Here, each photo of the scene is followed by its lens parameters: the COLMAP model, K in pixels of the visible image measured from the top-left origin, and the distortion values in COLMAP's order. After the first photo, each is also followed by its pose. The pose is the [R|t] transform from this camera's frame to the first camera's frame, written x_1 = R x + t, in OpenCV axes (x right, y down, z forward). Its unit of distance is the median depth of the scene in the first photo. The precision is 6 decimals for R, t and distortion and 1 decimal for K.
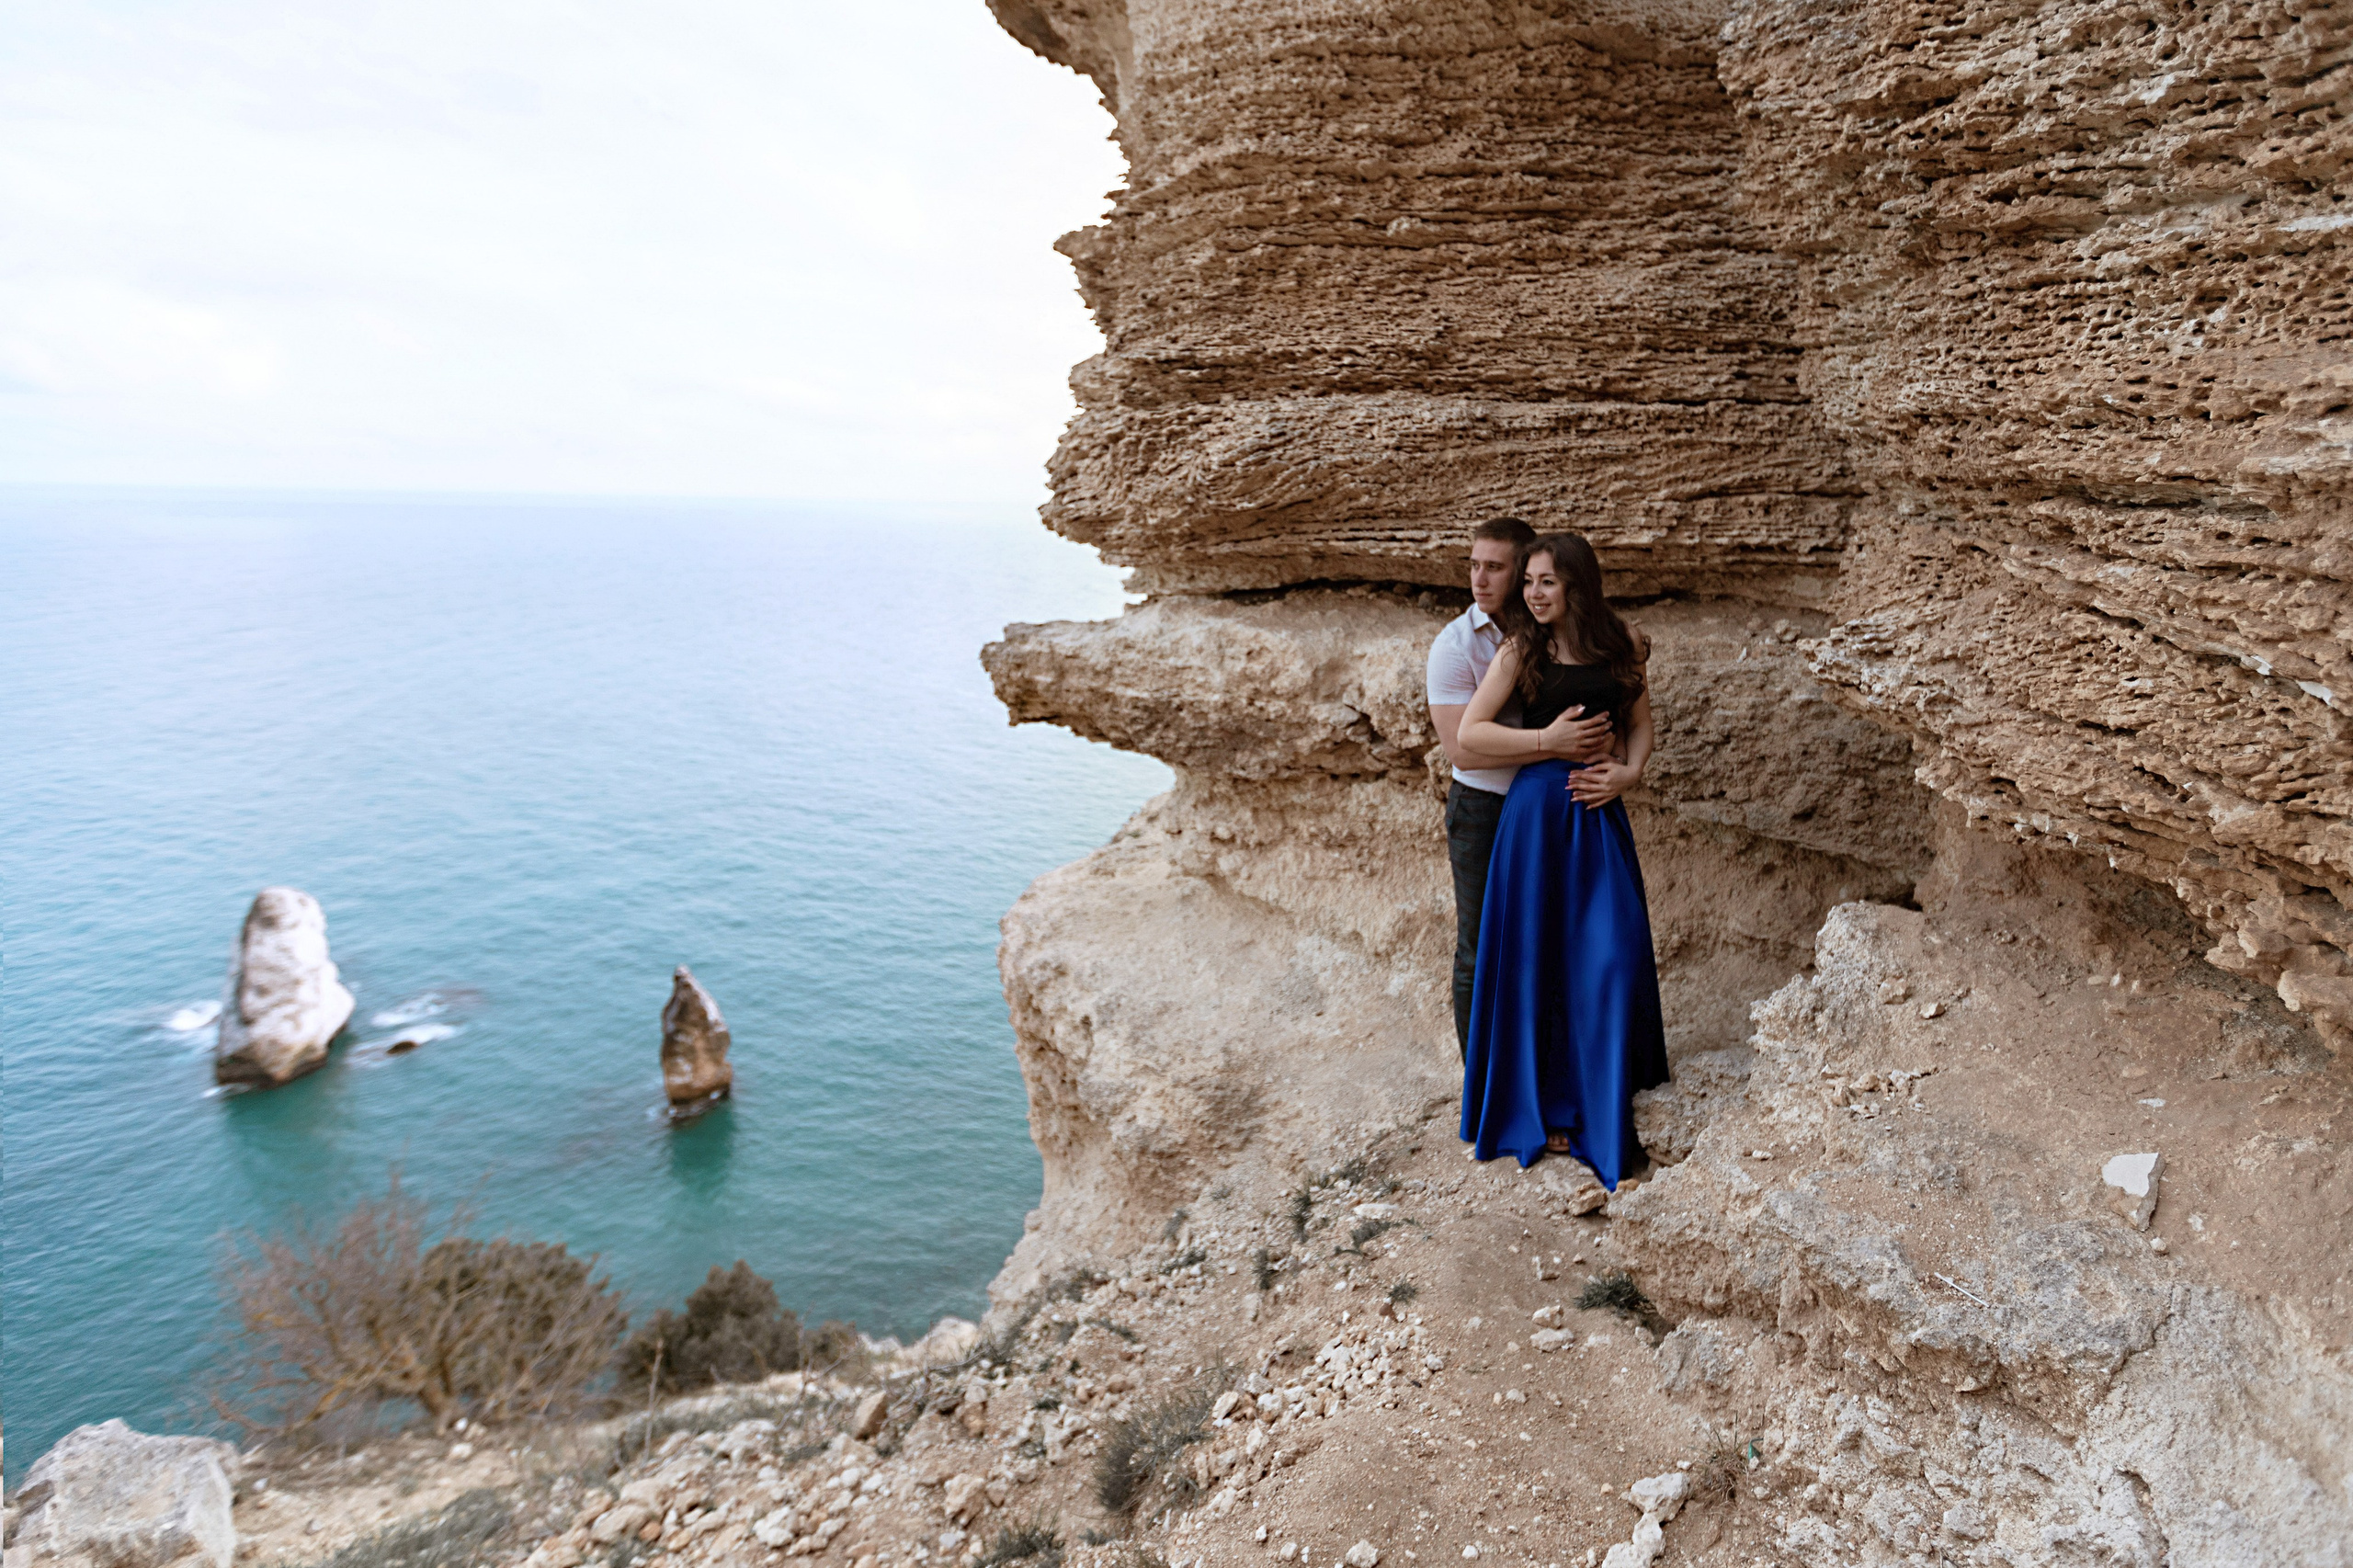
lens RADIAL K [[1145.2, 0, 1261.0], [0, 1145.2, 722.8], [0, 0, 1]] dist [-0.000791, 0.000079]
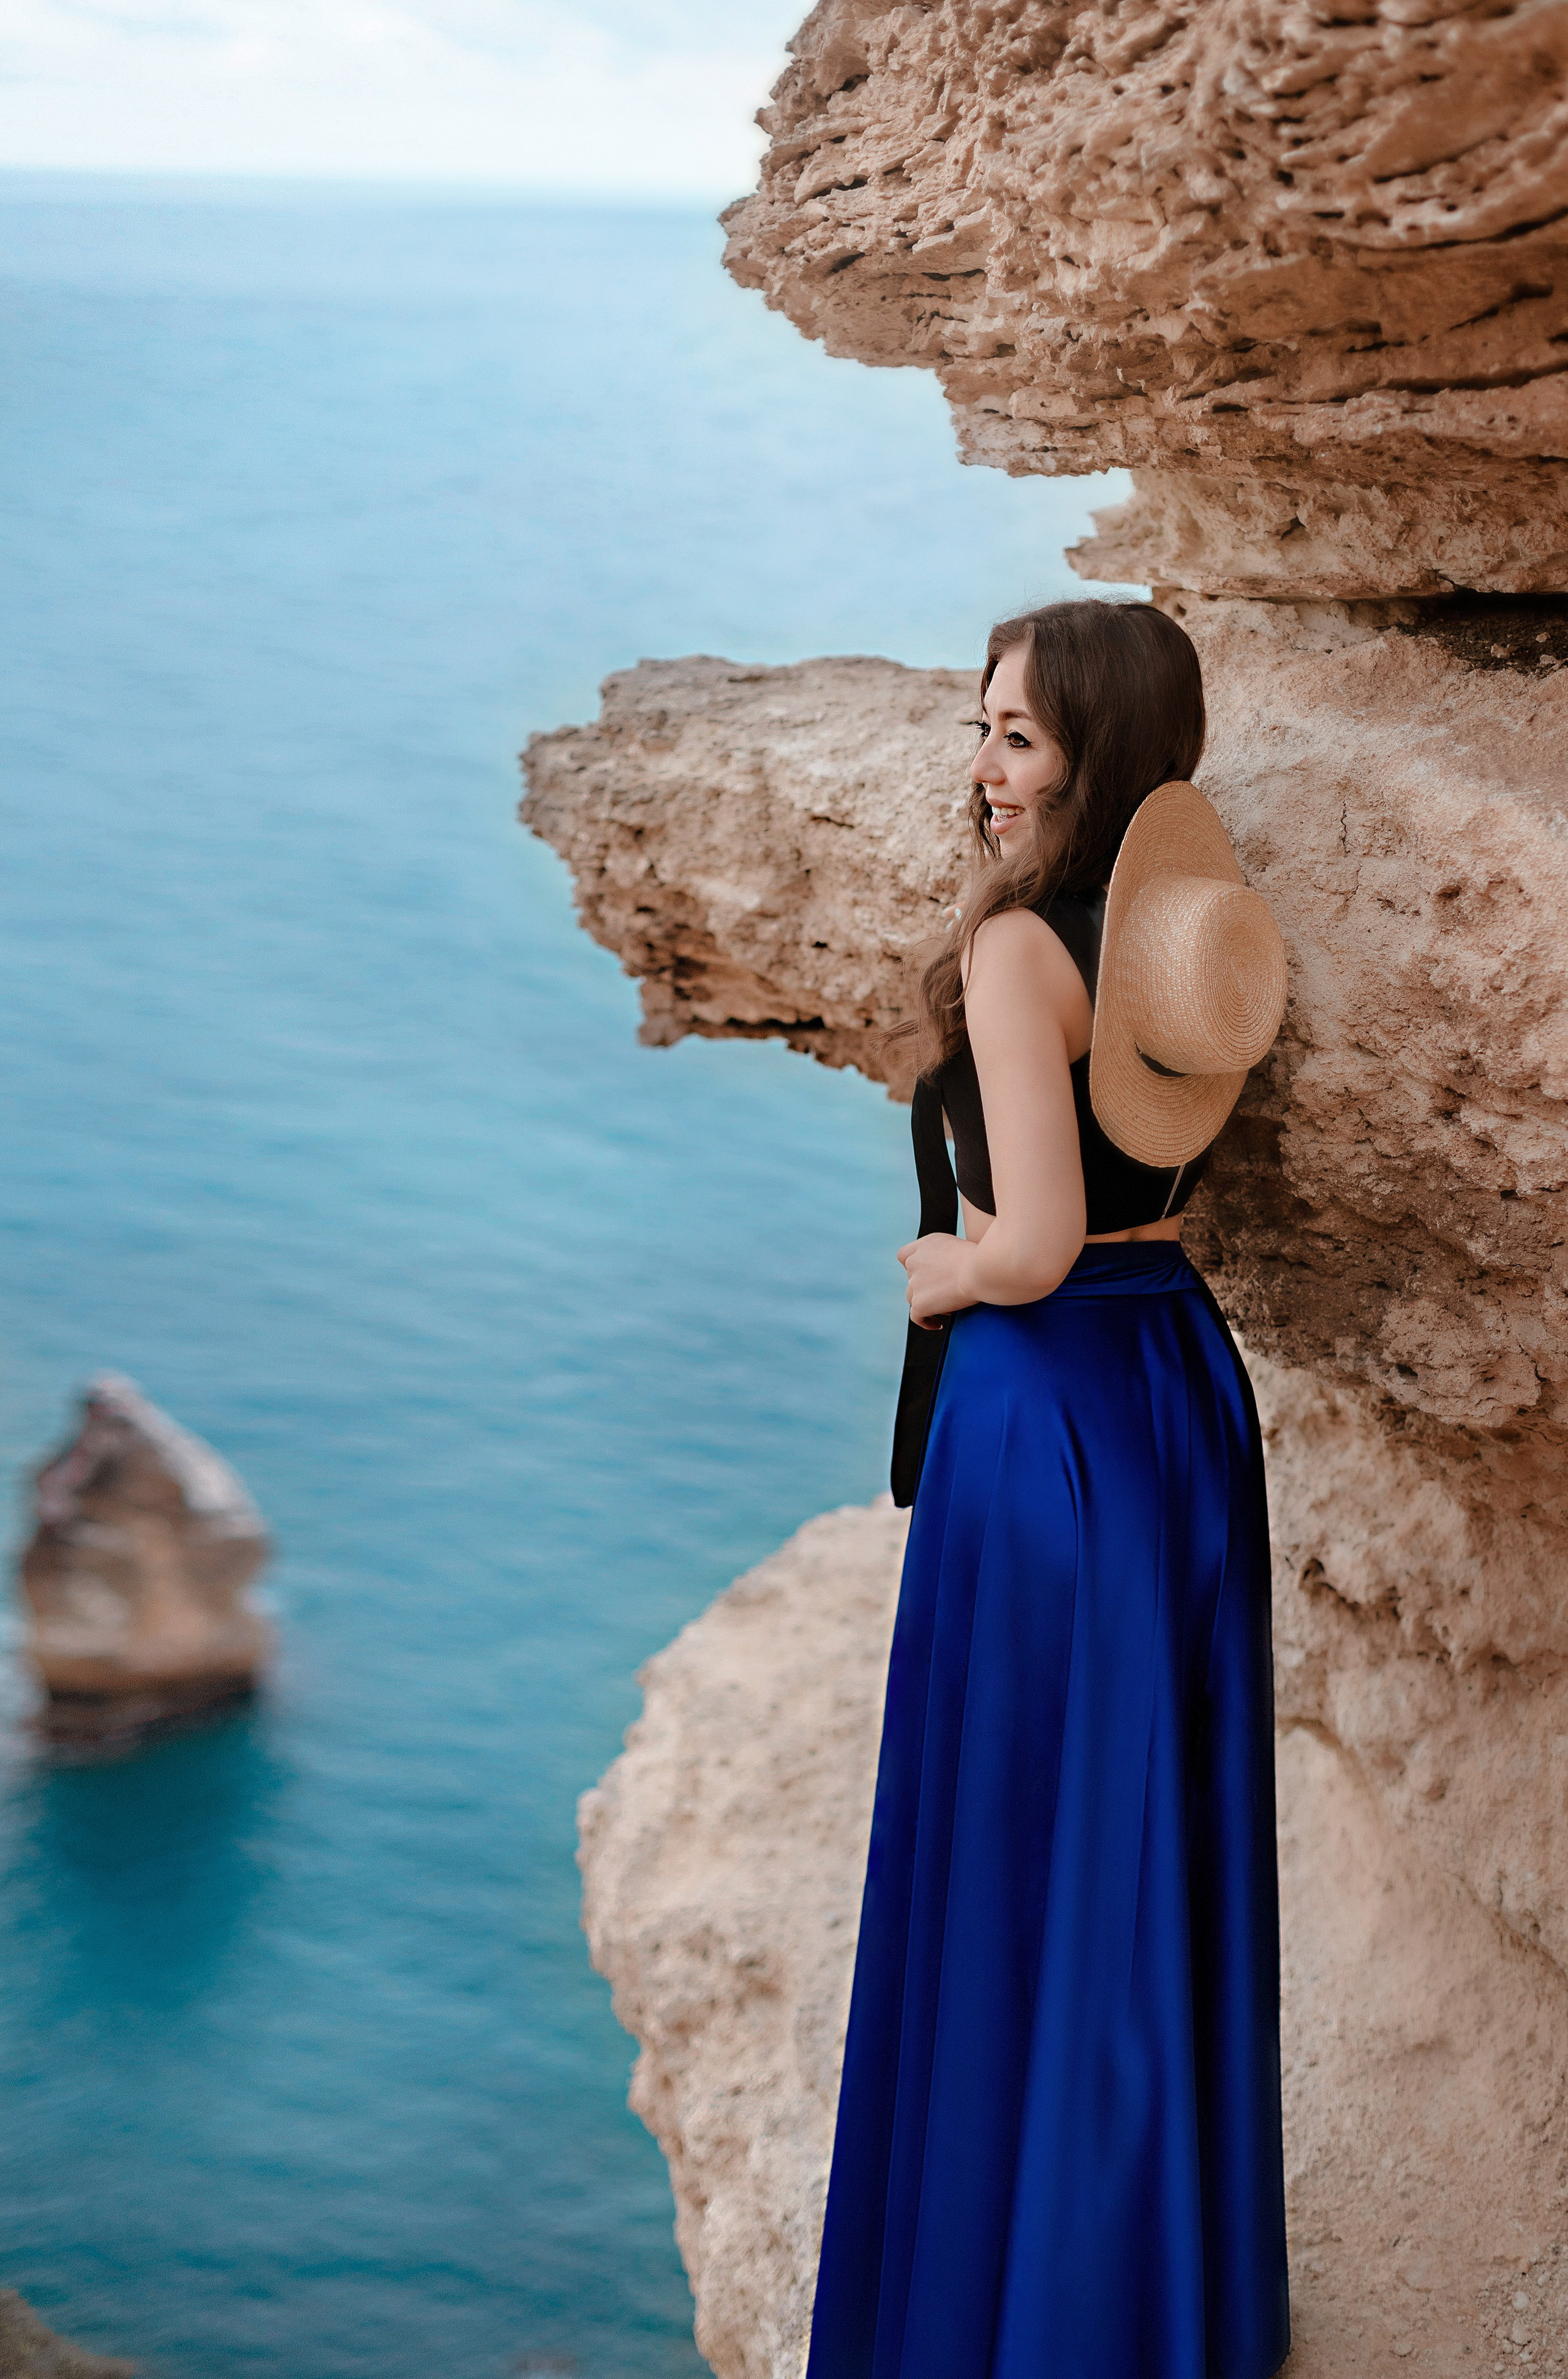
lens RADIAL K [[3249.3, 0, 929.0], [0, 3249.3, 1195.9], [0, 0, 1]] dist [0.132836, -0.739627]
pose [[0.954220, 0.106037, -0.279678, 0.082431], [-0.077026, 0.990630, 0.112783, -0.070911], [0.289016, -0.086077, 0.953447, 0.376207]]
